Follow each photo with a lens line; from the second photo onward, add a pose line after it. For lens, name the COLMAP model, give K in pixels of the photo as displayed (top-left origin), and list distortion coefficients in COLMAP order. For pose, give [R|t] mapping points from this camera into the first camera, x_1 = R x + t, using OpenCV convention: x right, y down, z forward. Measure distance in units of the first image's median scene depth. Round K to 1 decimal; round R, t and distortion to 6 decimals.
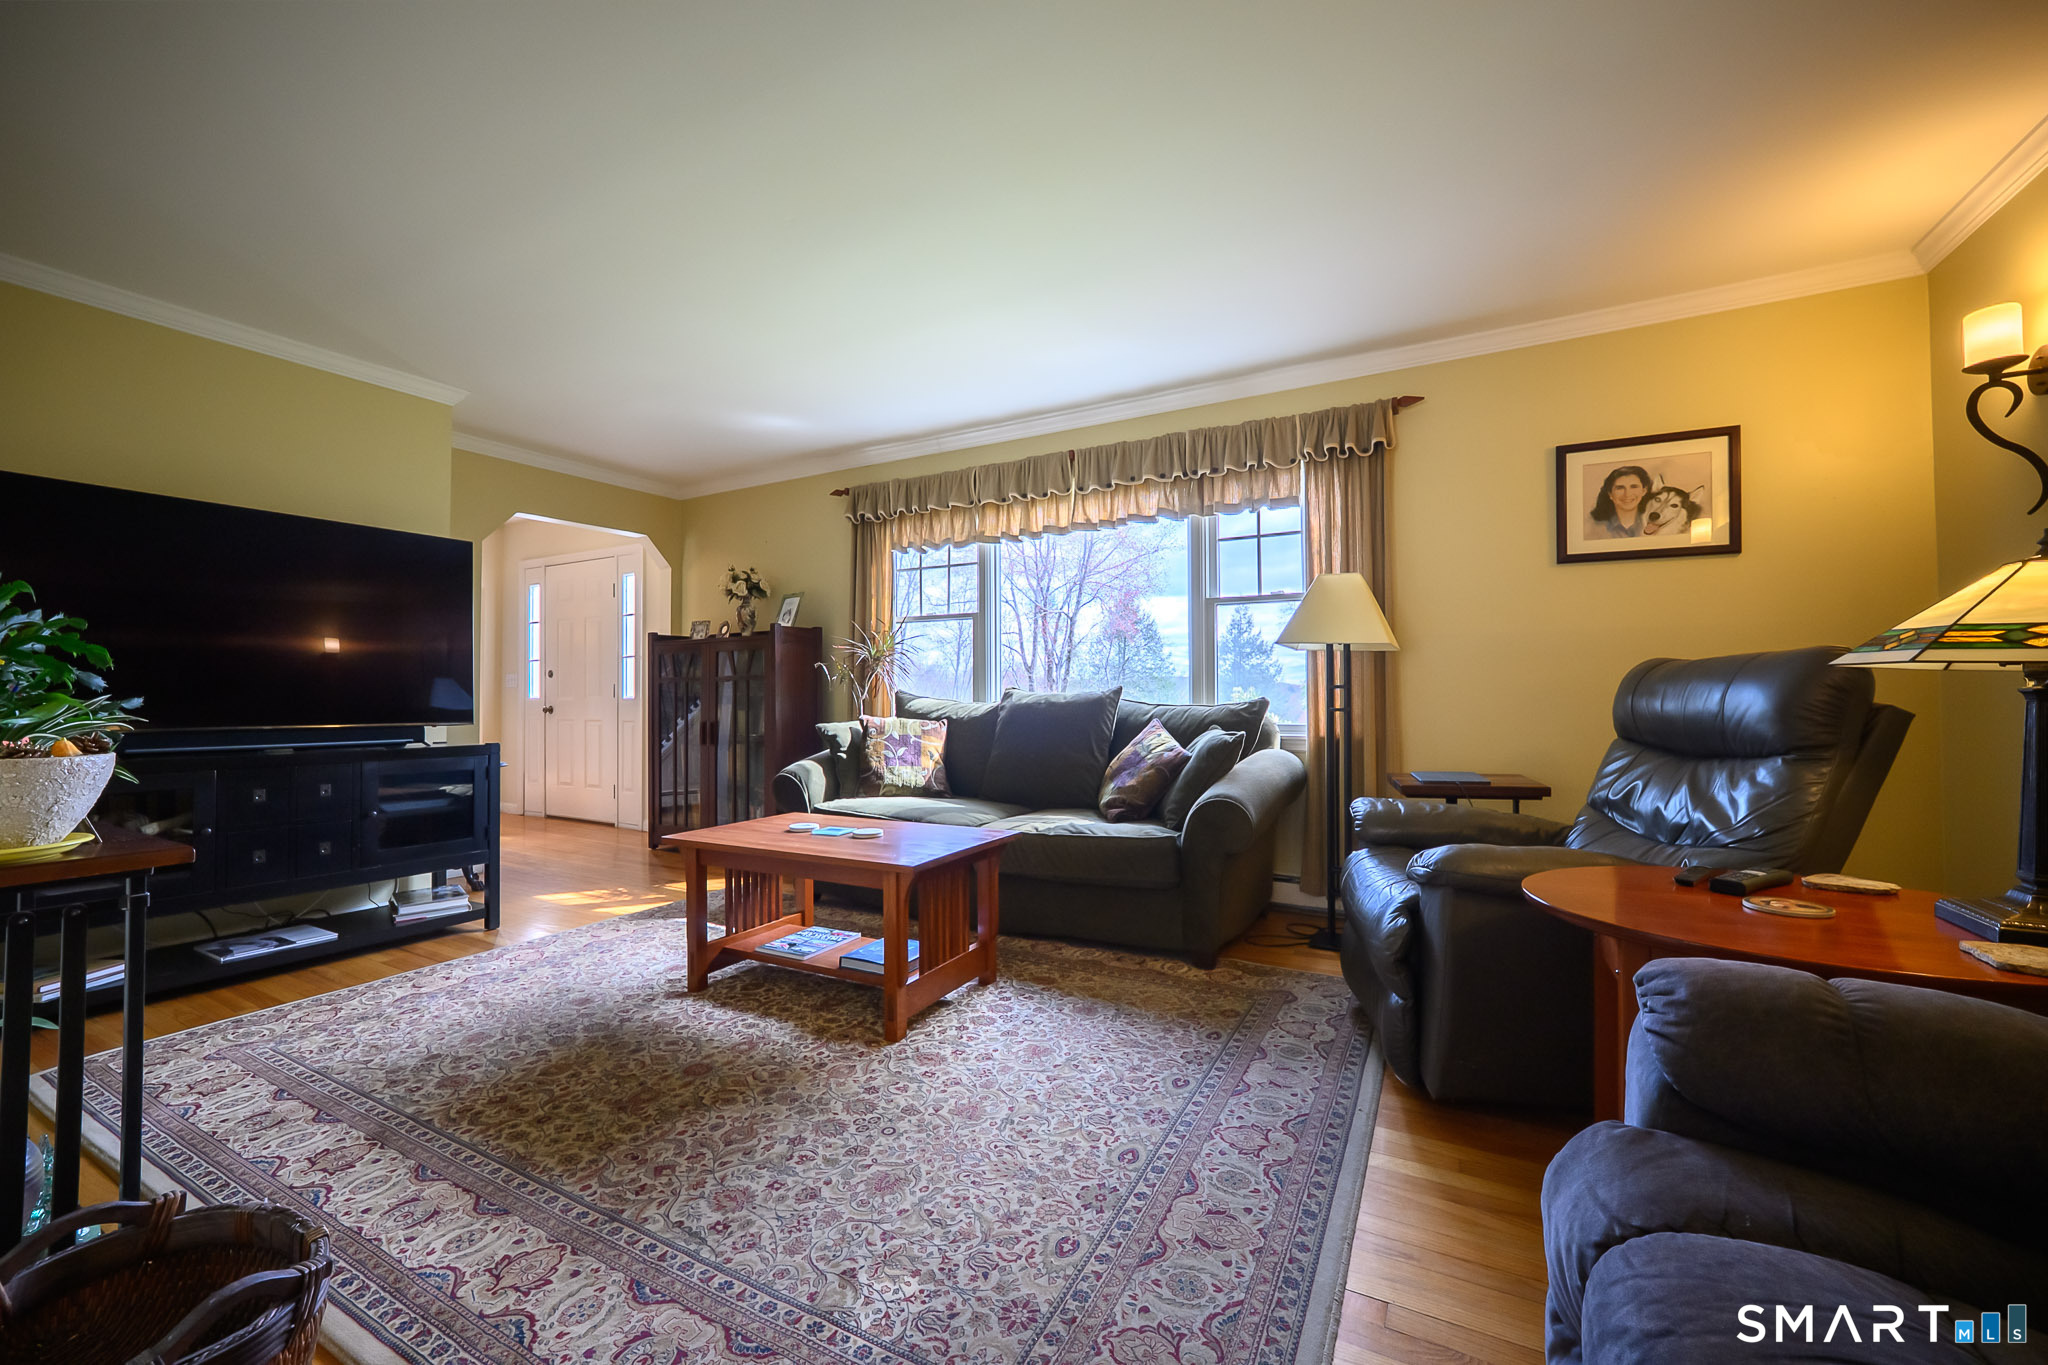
lens RADIAL K [[812.8, 0, 1019.3], [0, 812.8, 686.6], [0, 0, 1]] dist [-0.017996, 0.001982]
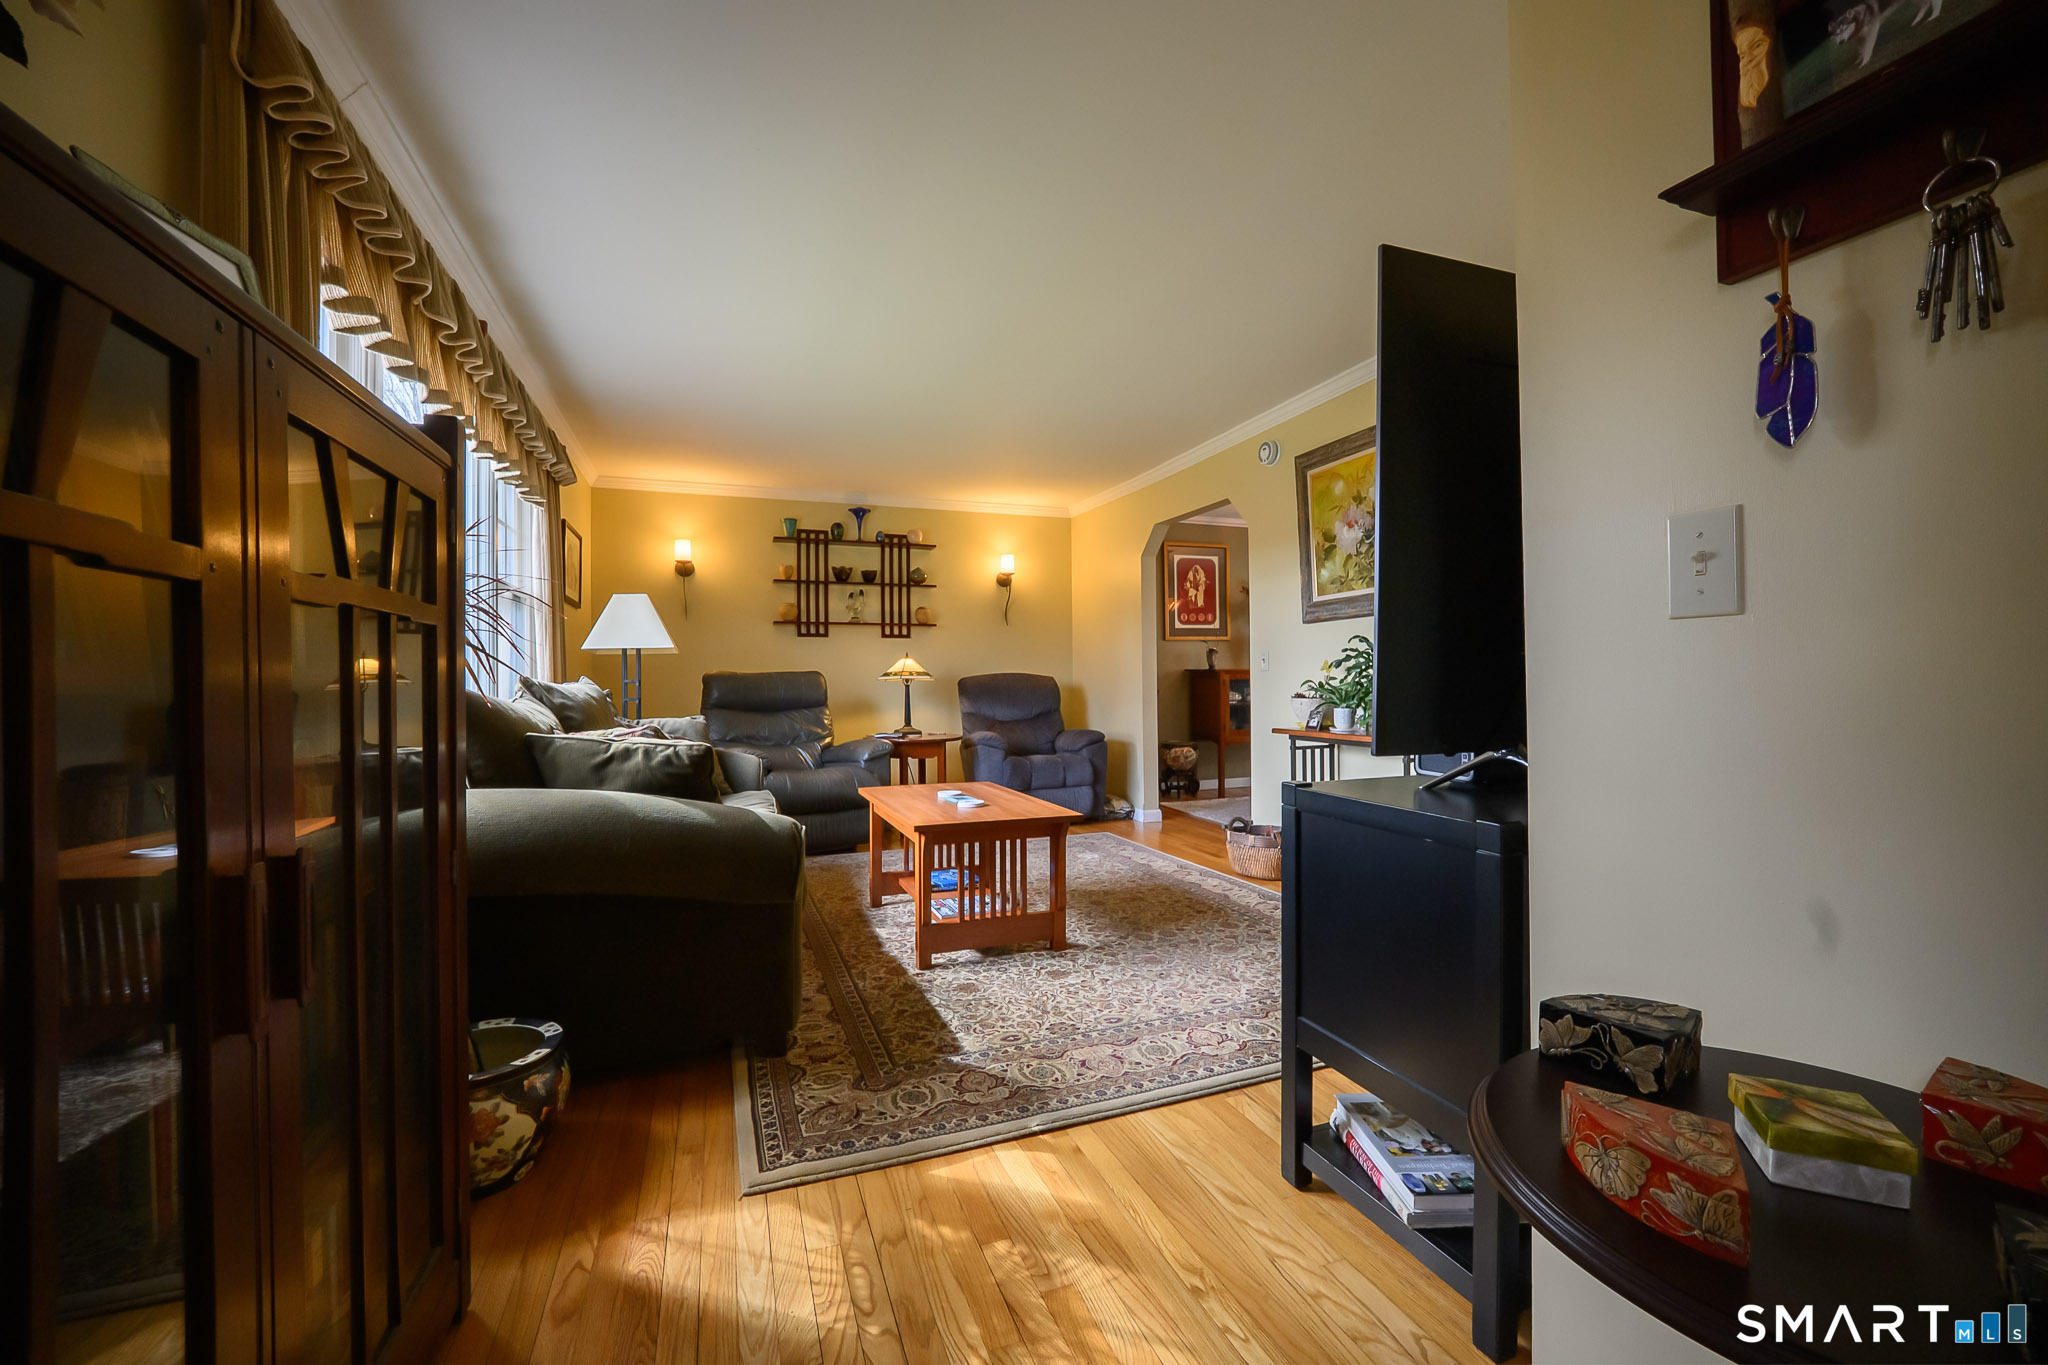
lens RADIAL K [[812.8, 0, 1016.1], [0, 812.8, 675.6], [0, 0, 1]] dist [-0.017996, 0.001982]
pose [[-0.760129, 0.012791, 0.649646, -1.215389], [0.004067, 0.999880, -0.014929, 0.019147], [-0.649759, -0.008706, -0.760090, 2.120307]]
